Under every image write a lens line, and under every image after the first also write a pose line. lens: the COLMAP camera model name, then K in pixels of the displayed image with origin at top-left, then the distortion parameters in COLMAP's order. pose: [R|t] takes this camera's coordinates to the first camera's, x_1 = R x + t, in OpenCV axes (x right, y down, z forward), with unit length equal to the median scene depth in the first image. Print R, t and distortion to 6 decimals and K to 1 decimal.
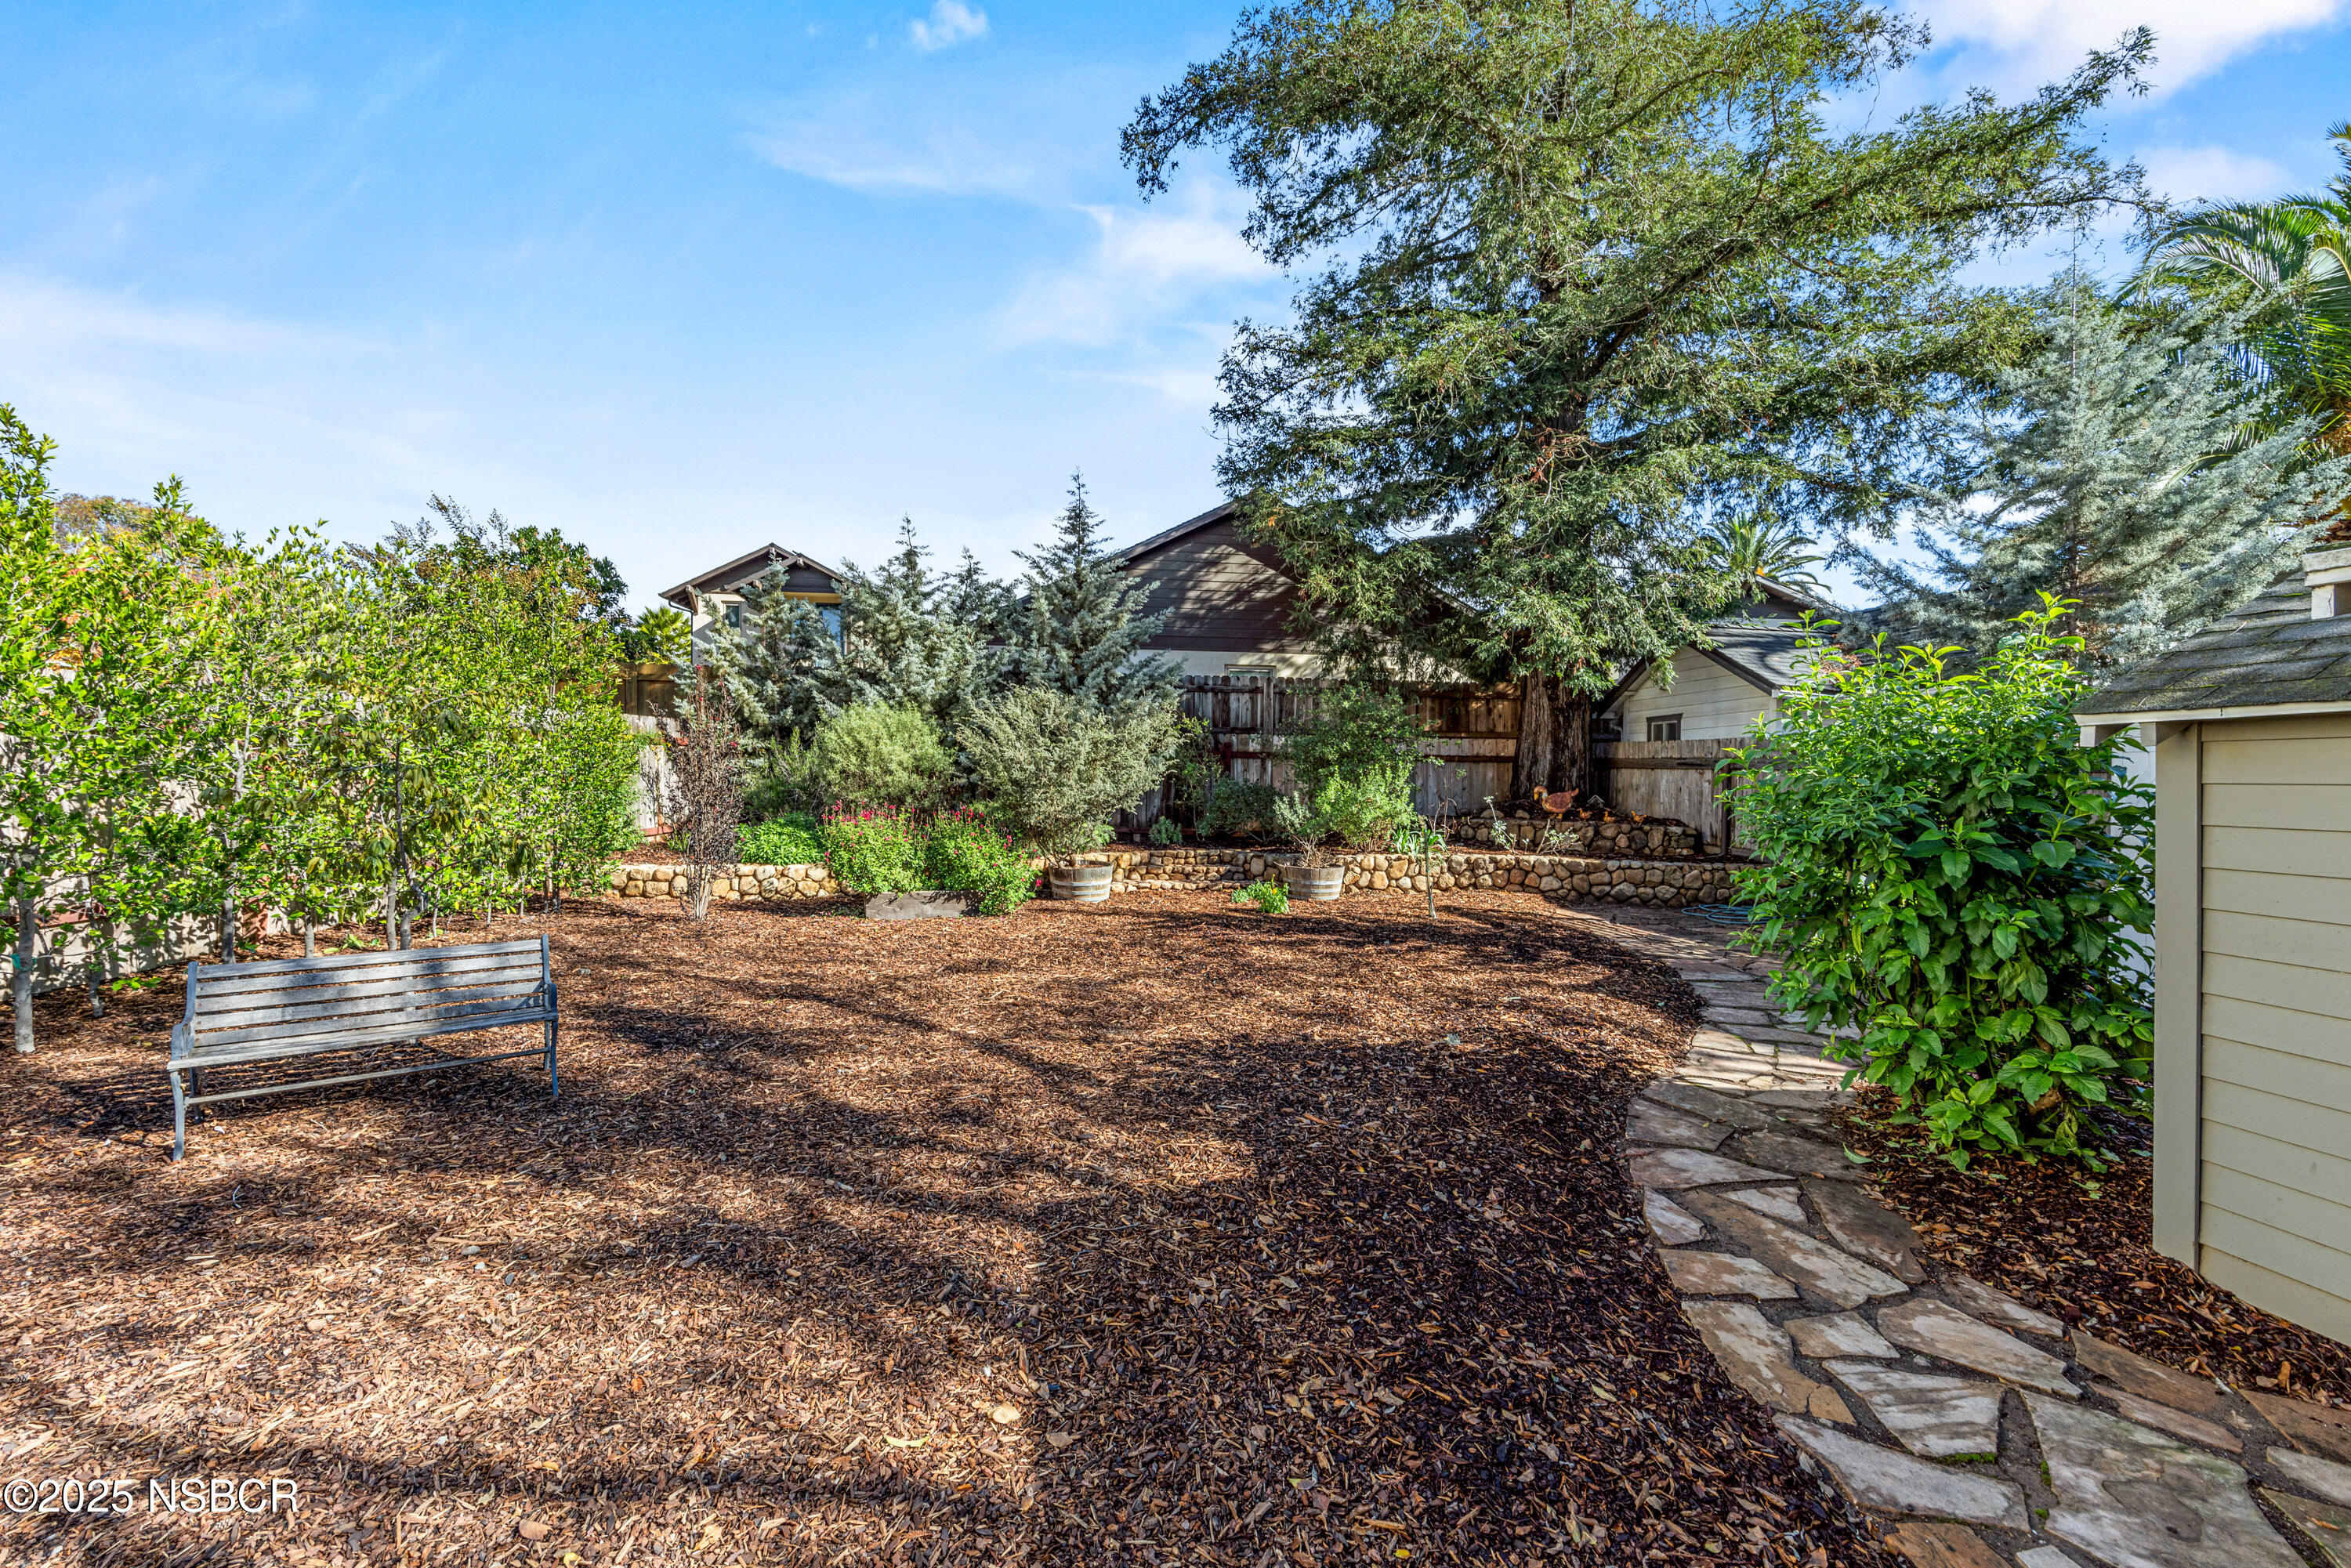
lens RADIAL K [[936.0, 0, 1175.5], [0, 936.0, 784.0], [0, 0, 1]] dist [0.001593, 0.000285]
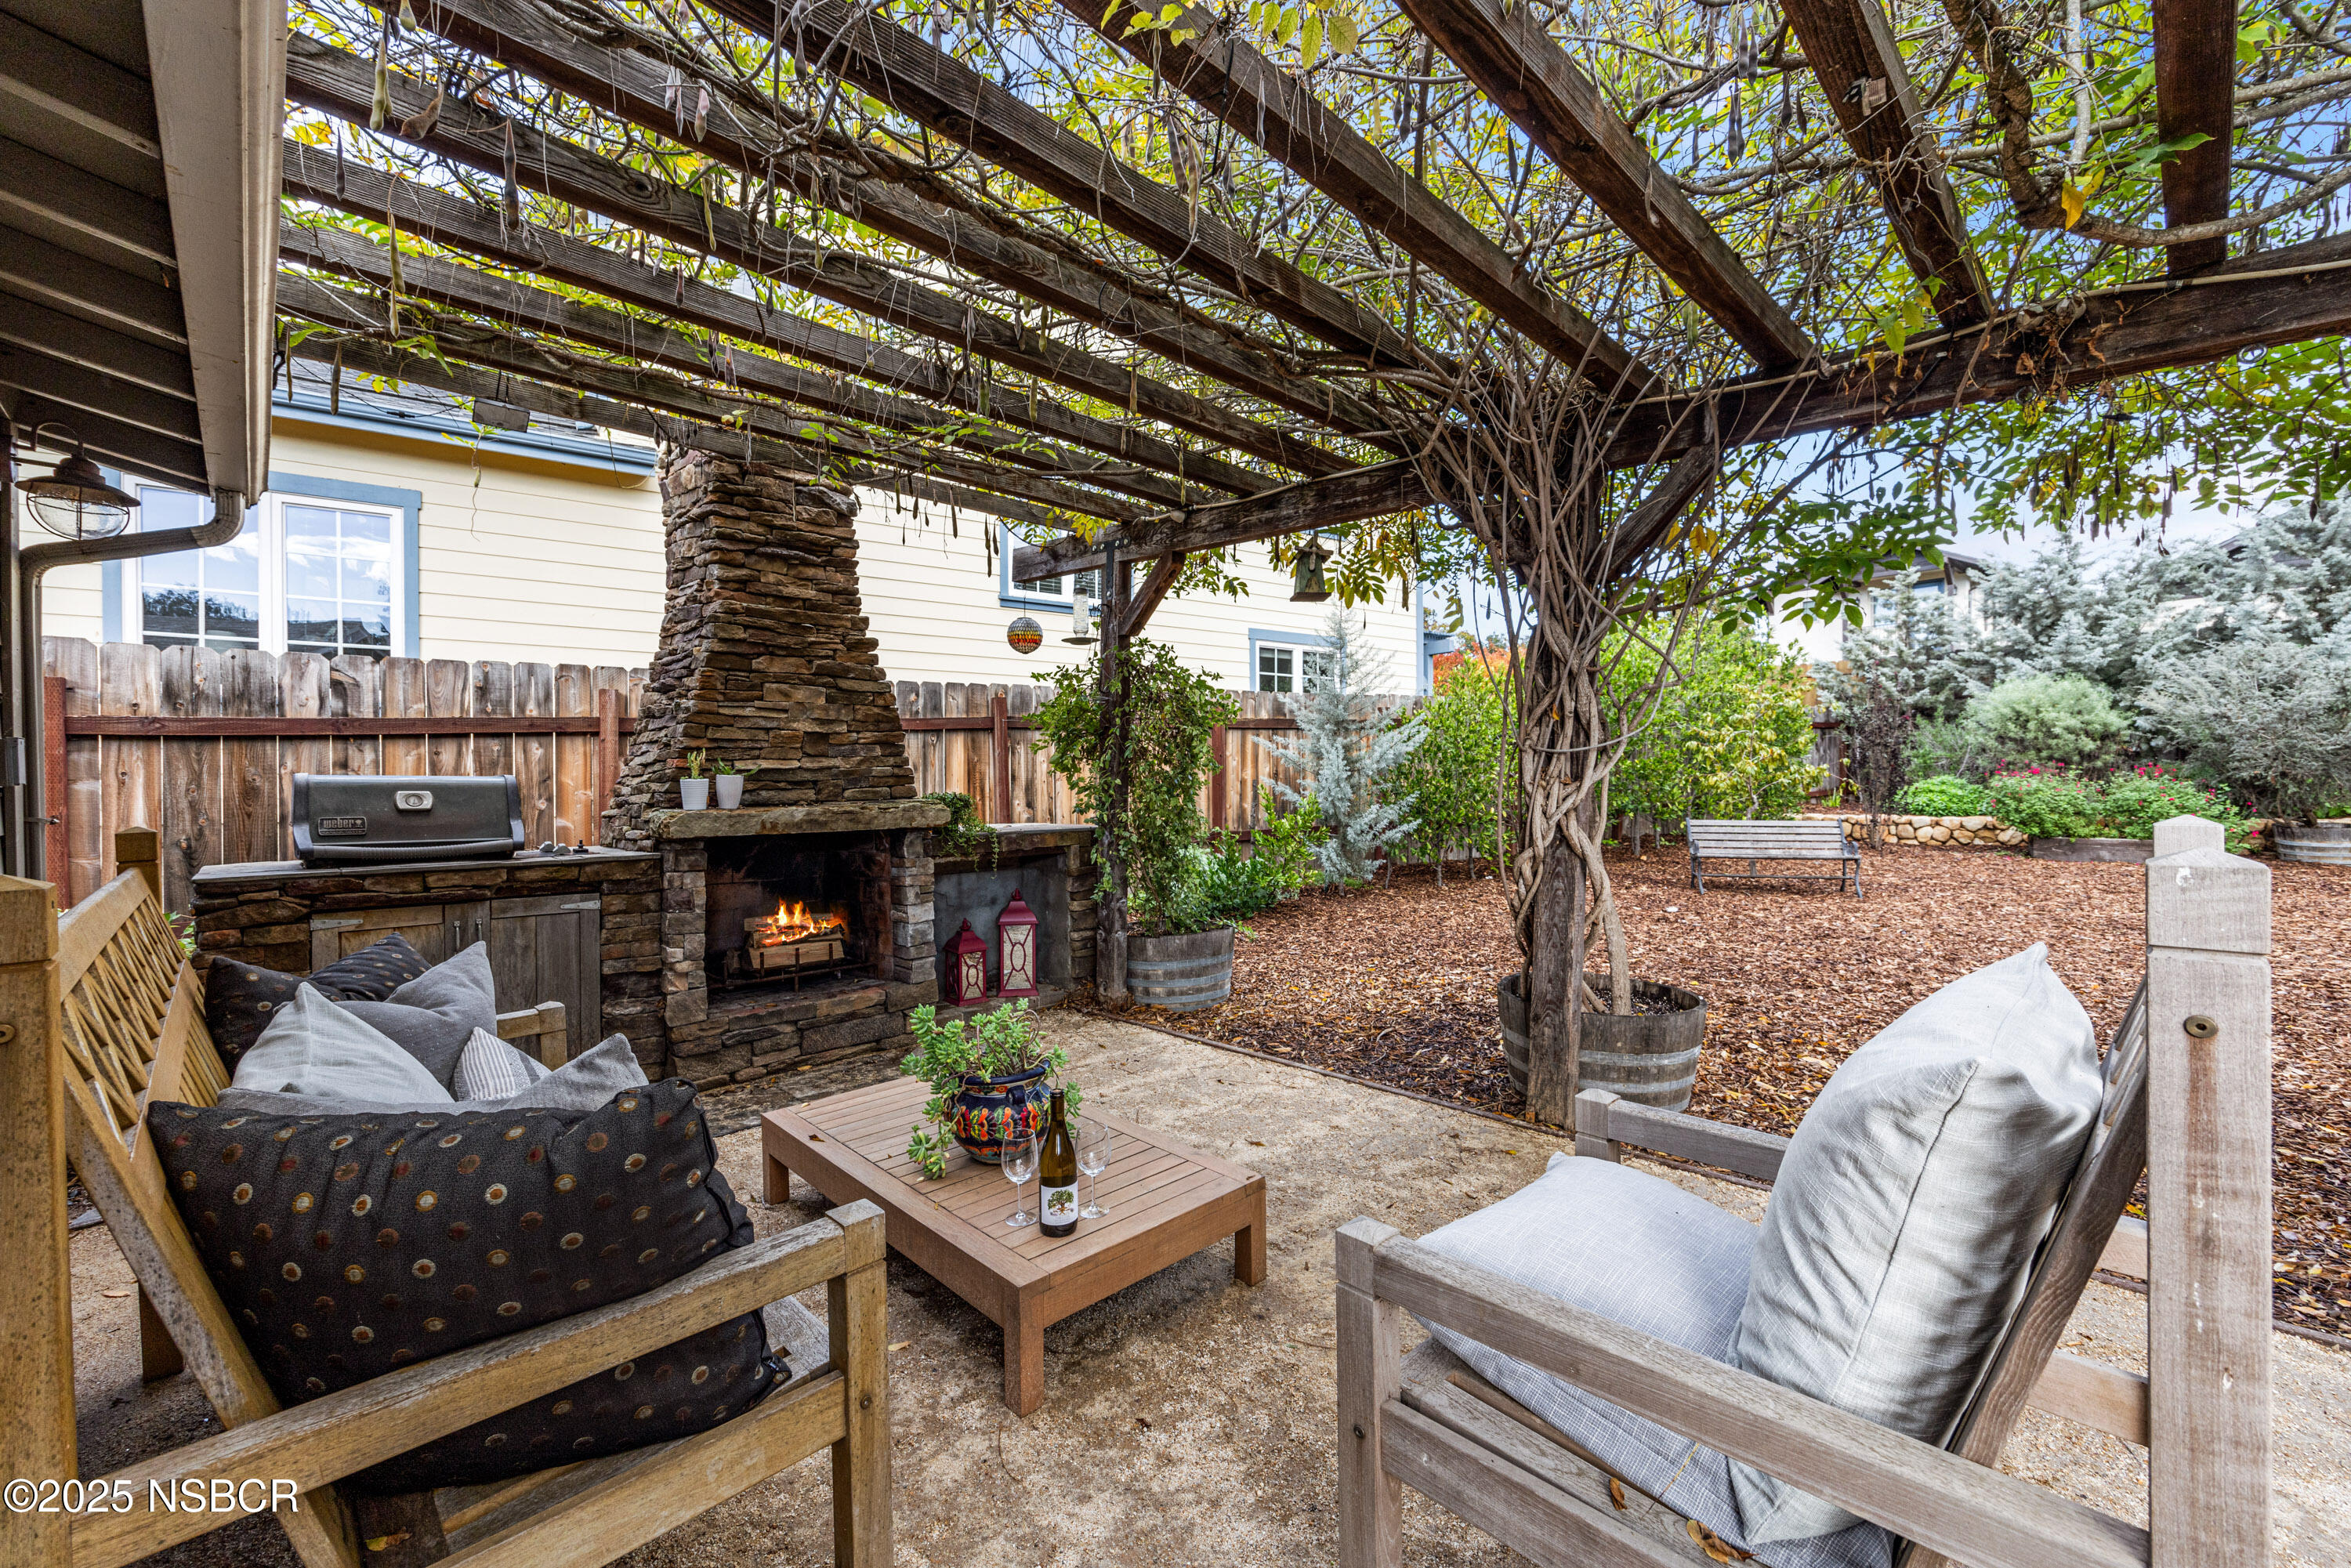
lens RADIAL K [[941.3, 0, 1170.6], [0, 941.3, 786.8], [0, 0, 1]] dist [0.003222, 0.000286]
pose [[0.538462, -0.004301, -0.842639, 0.074016], [0.005606, 0.999983, -0.001522, 0.042080], [0.842631, -0.003904, 0.538477, -0.475973]]
